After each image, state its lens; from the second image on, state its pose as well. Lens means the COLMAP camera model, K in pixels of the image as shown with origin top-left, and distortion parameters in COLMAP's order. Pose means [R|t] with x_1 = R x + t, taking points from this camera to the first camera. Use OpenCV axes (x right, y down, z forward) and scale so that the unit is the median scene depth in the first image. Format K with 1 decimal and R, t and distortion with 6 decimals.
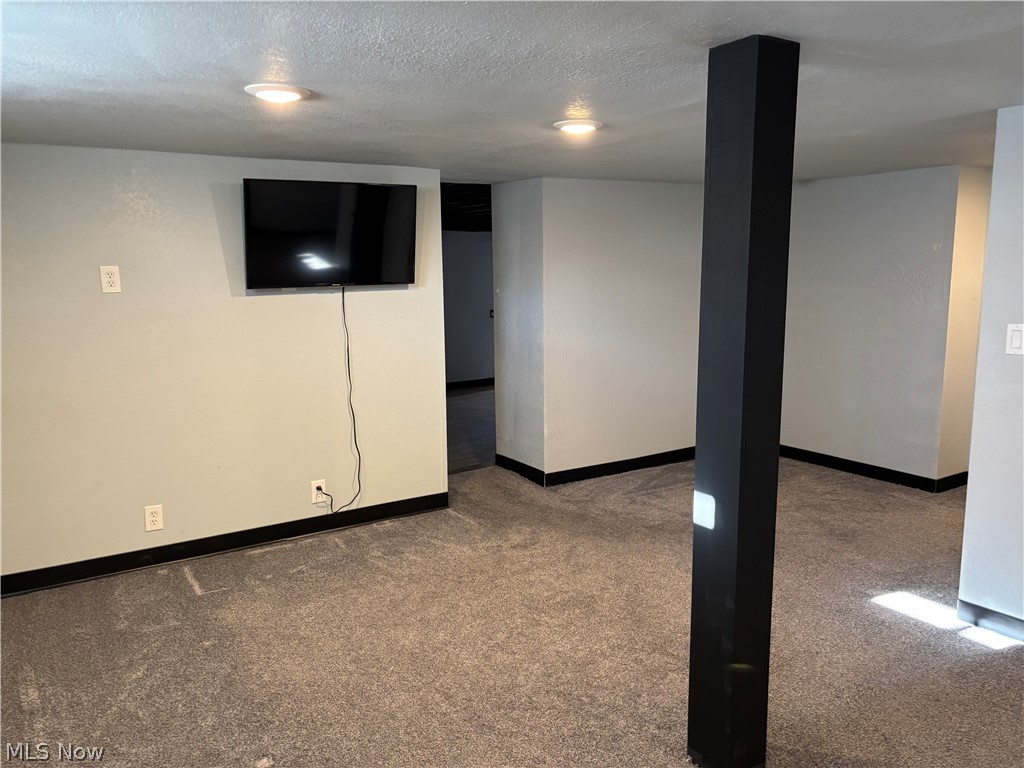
lens RADIAL K [[775.1, 0, 507.1], [0, 775.1, 380.5], [0, 0, 1]] dist [0.058434, -0.048295]
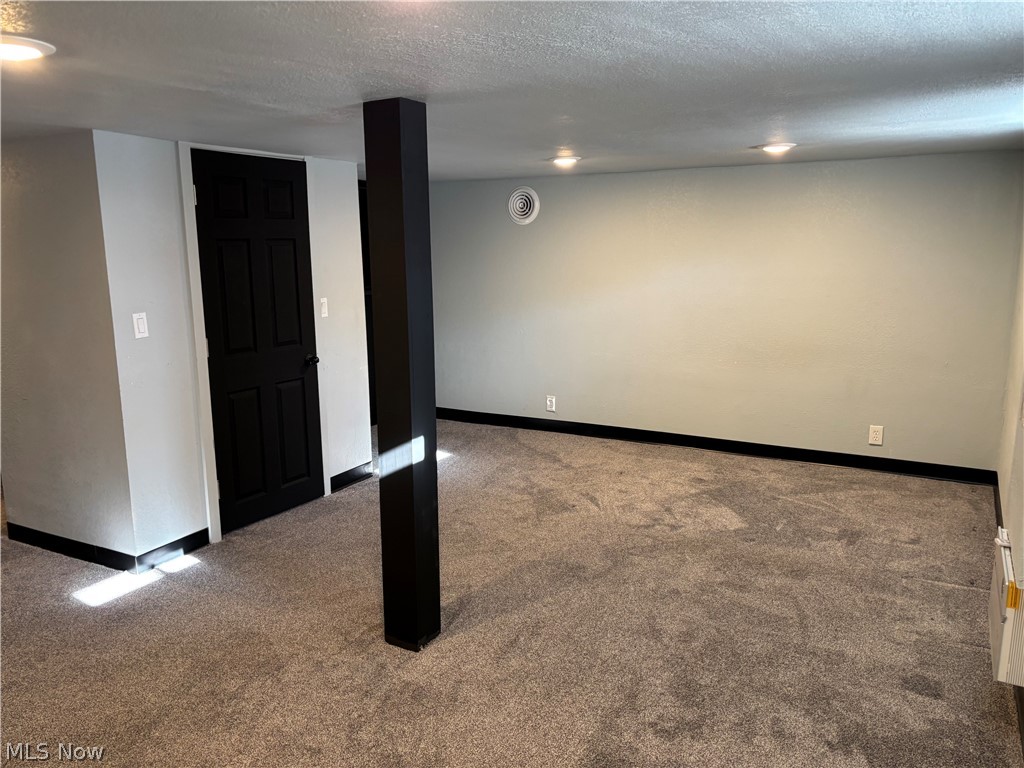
lens RADIAL K [[775.1, 0, 503.2], [0, 775.1, 387.0], [0, 0, 1]] dist [0.058434, -0.048295]
pose [[-0.471012, -0.143647, 0.870352, -0.635693], [0.149592, 0.959355, 0.239292, -0.153551], [-0.869350, 0.242907, -0.430379, 0.967082]]
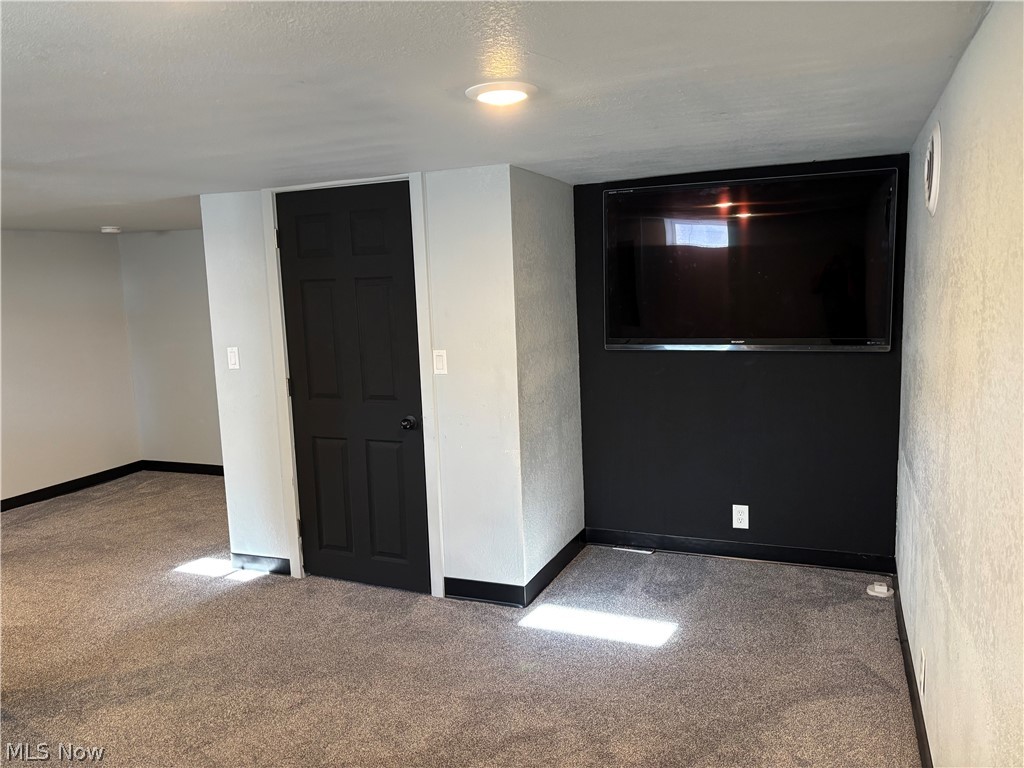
lens RADIAL K [[775.1, 0, 506.2], [0, 775.1, 392.8], [0, 0, 1]] dist [0.058434, -0.048295]
pose [[0.834391, -0.098412, 0.542316, 0.267900], [0.110989, 0.993775, 0.009572, 0.045371], [-0.539882, 0.052205, 0.840120, -0.390237]]
